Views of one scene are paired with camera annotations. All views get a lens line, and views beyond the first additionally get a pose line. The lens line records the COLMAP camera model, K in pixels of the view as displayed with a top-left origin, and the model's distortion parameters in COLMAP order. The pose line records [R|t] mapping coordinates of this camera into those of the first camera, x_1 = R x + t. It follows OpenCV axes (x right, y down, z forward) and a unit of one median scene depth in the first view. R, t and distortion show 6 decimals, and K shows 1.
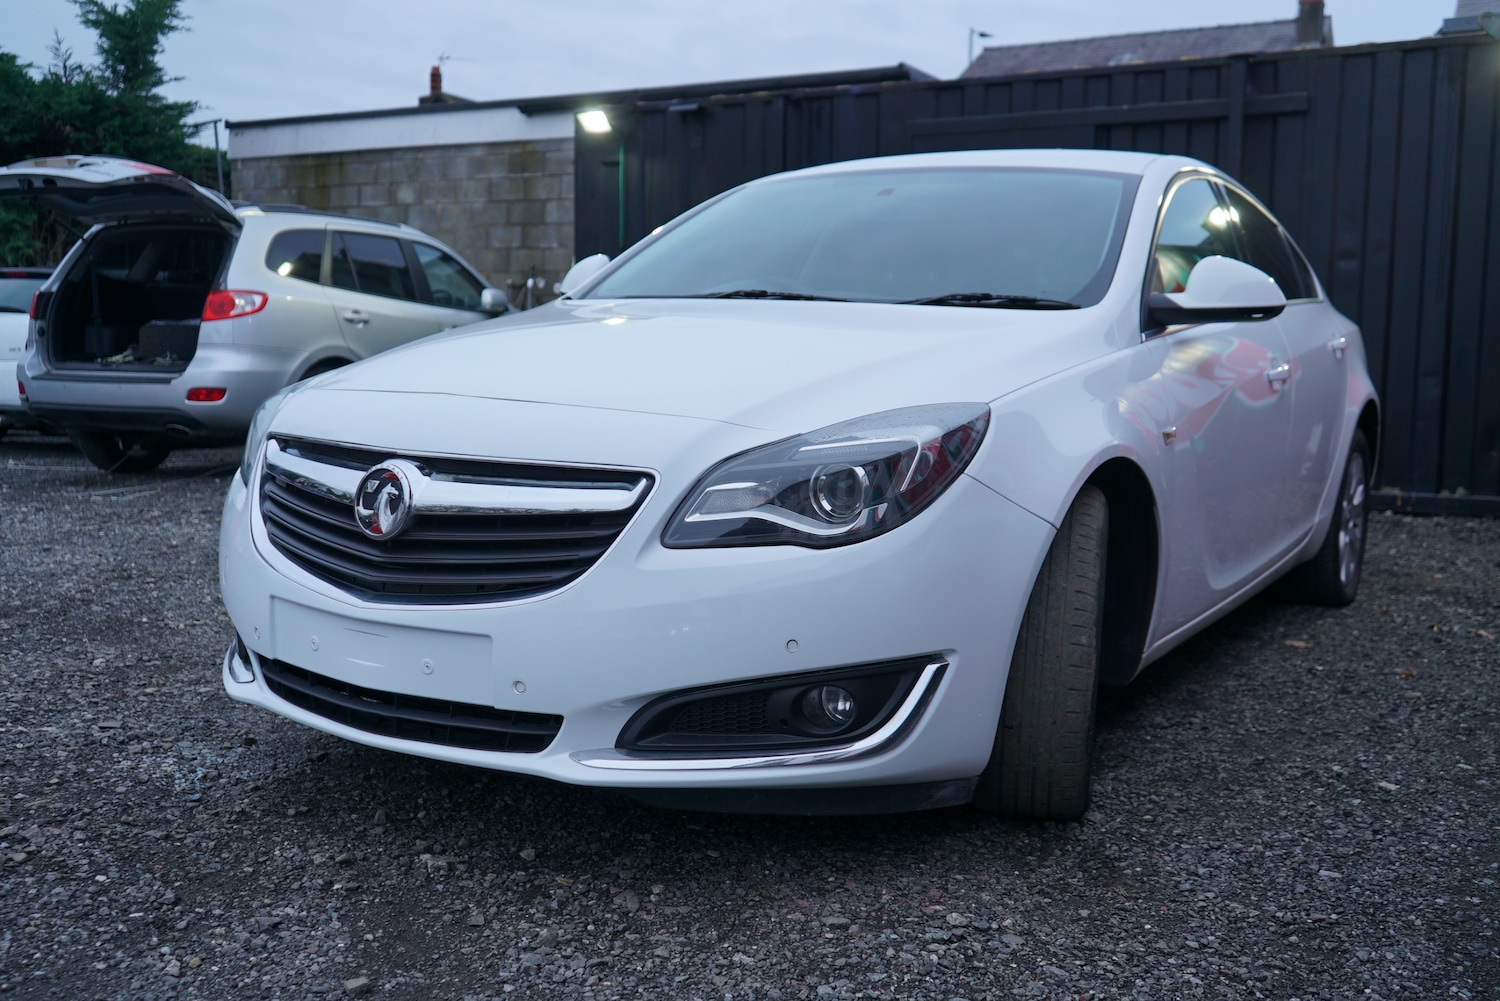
lens RADIAL K [[1436.3, 0, 745.7], [0, 1436.3, 497.7], [0, 0, 1]] dist [0.006195, 0.000000]
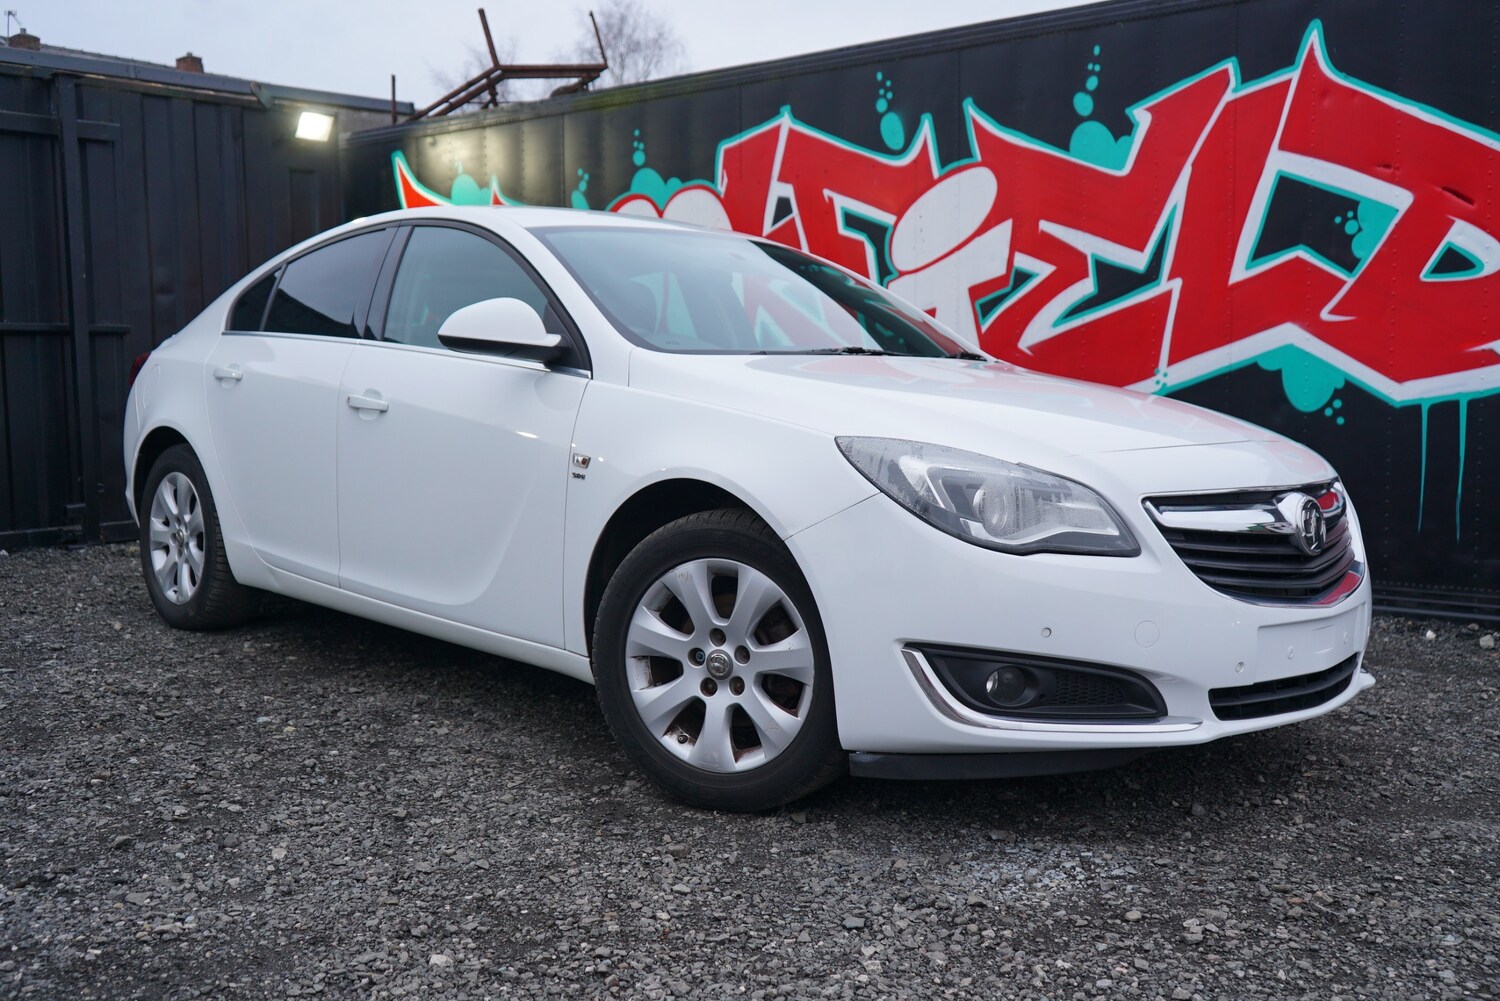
lens RADIAL K [[1436.3, 0, 750.9], [0, 1436.3, 501.2], [0, 0, 1]] dist [0.006195, 0.000000]
pose [[0.222616, -0.105364, 0.969196, -1.233366], [0.111561, 0.990365, 0.082041, -0.138632], [-0.968502, 0.089861, 0.232225, 0.906236]]
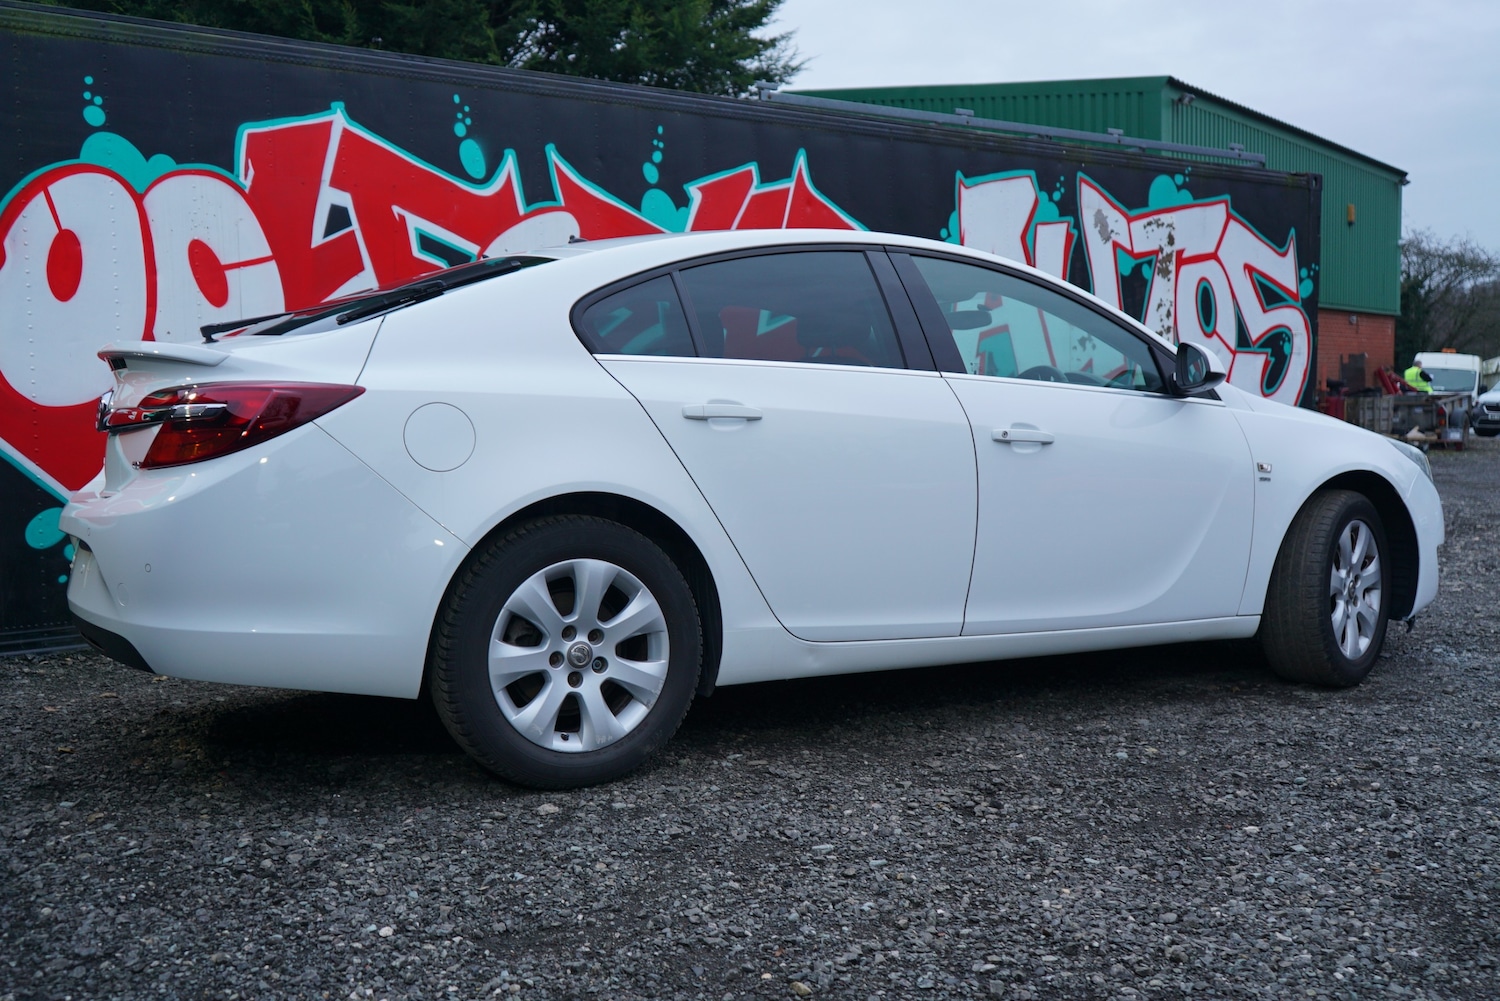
lens RADIAL K [[1436.3, 0, 748.8], [0, 1436.3, 500.4], [0, 0, 1]] dist [0.006195, 0.000000]
pose [[-0.880805, -0.044365, 0.471396, -0.426554], [0.045455, 0.983079, 0.177454, -0.345823], [-0.471292, 0.177730, -0.863884, 2.809993]]
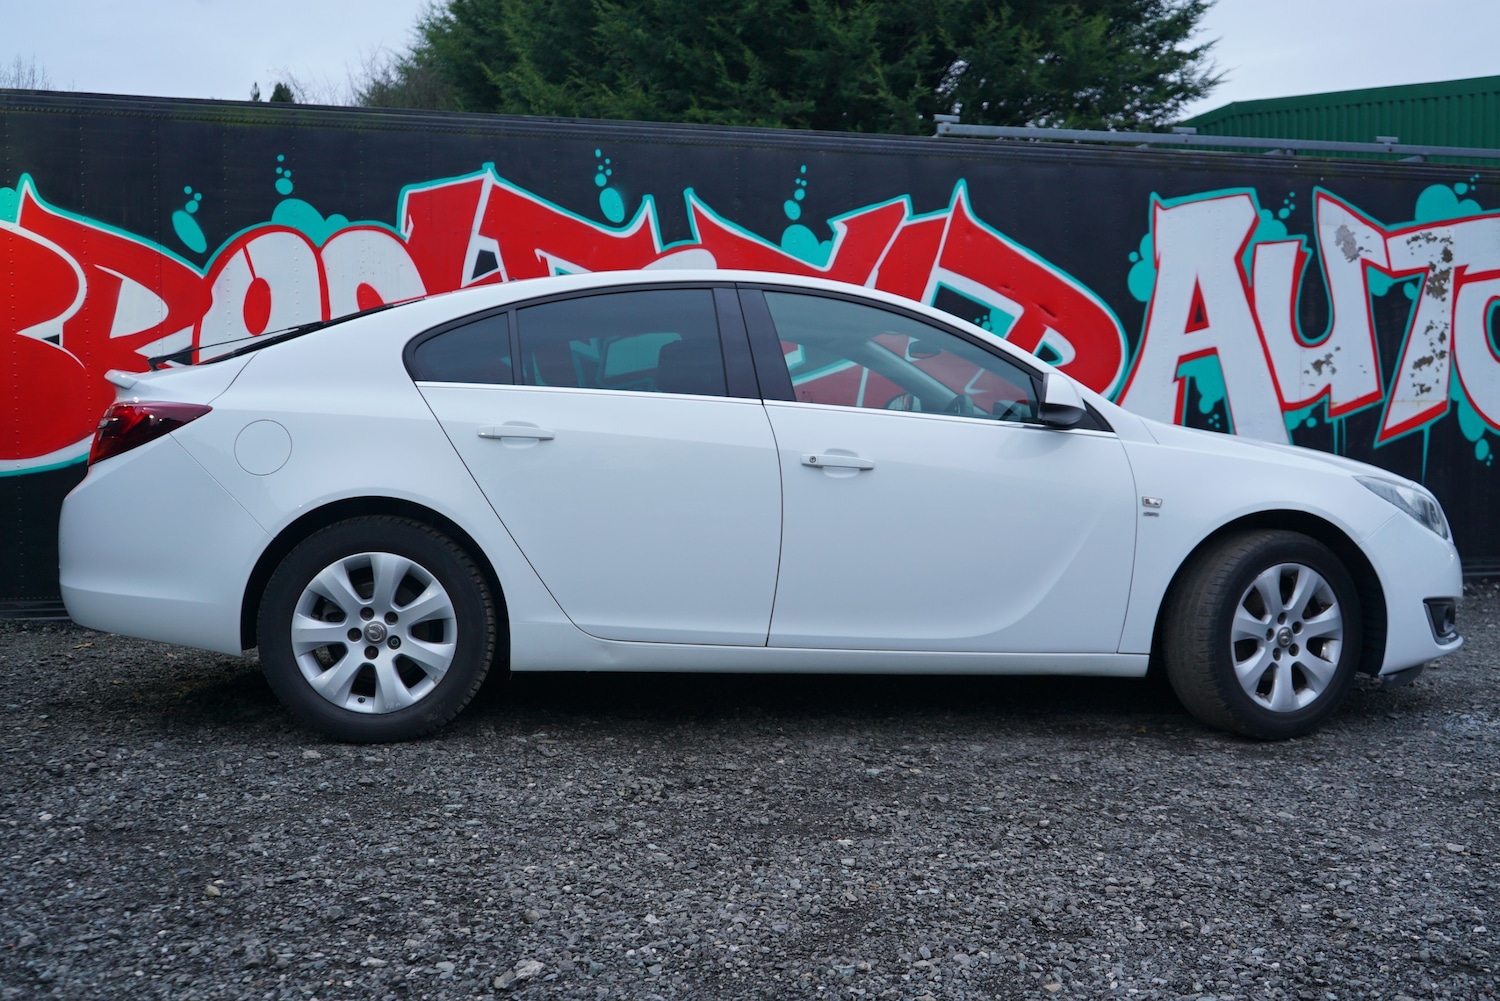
lens RADIAL K [[1436.3, 0, 752.0], [0, 1436.3, 502.5], [0, 0, 1]] dist [0.006195, 0.000000]
pose [[-0.637836, -0.068957, 0.767079, -1.035950], [0.065944, 0.987436, 0.143600, -0.324259], [-0.767344, 0.142178, -0.625275, 2.478284]]
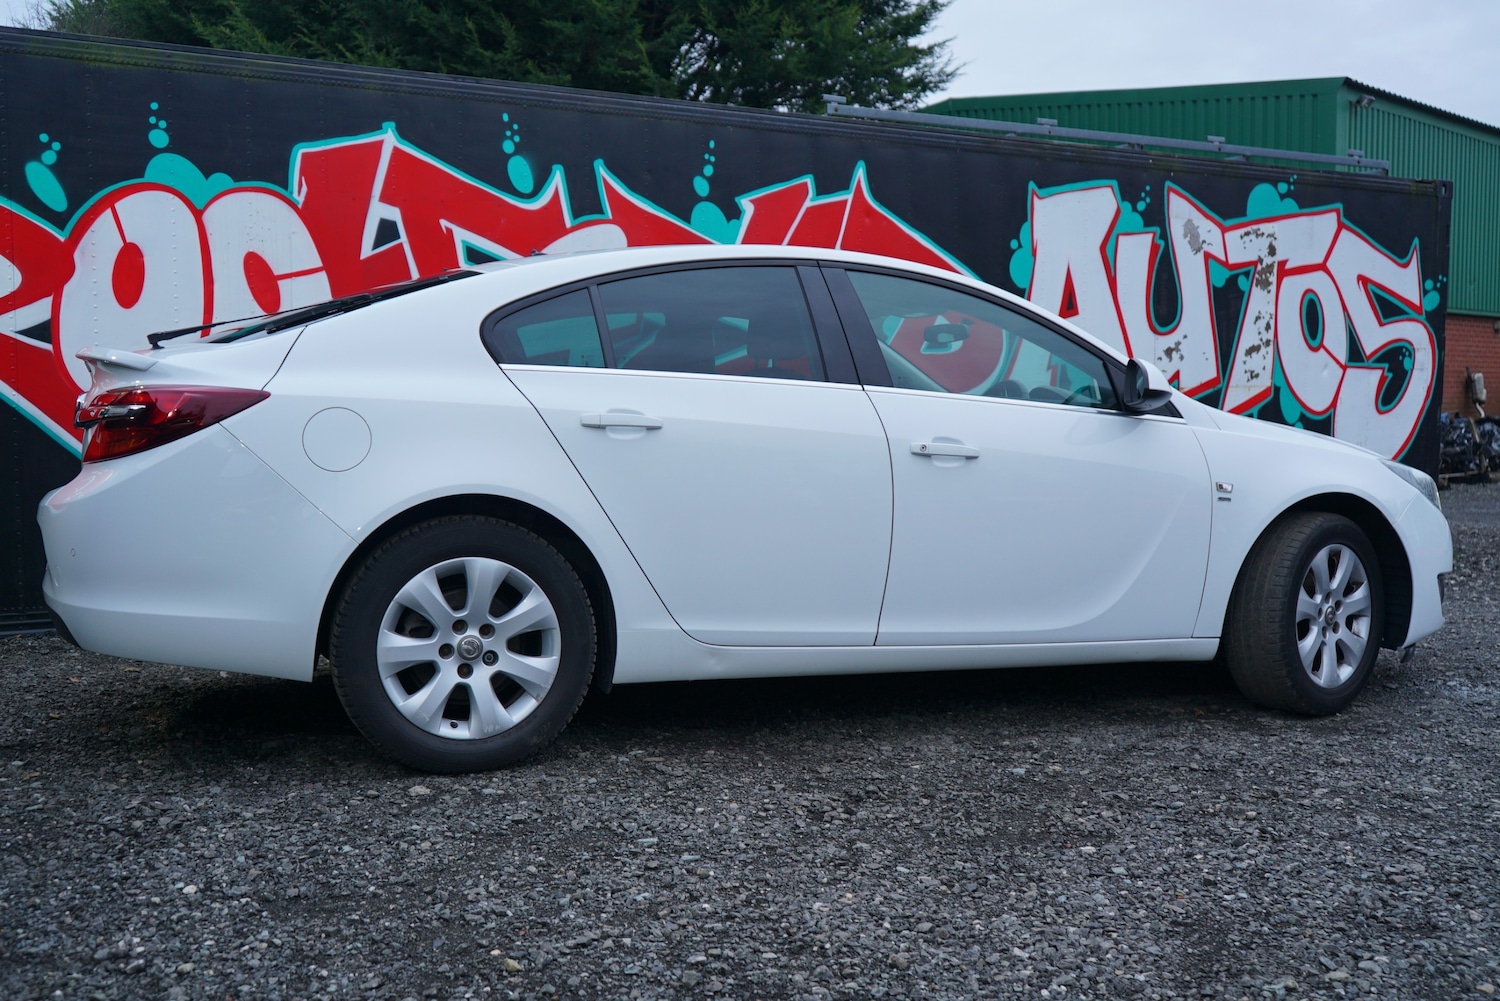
lens RADIAL K [[1436.3, 0, 750.0], [0, 1436.3, 500.0], [0, 0, 1]] dist [0.006195, 0.000000]
pose [[-0.802835, -0.064430, 0.592710, -0.669509], [0.044206, 0.984974, 0.166948, -0.342902], [-0.594560, 0.160233, -0.787923, 2.703881]]
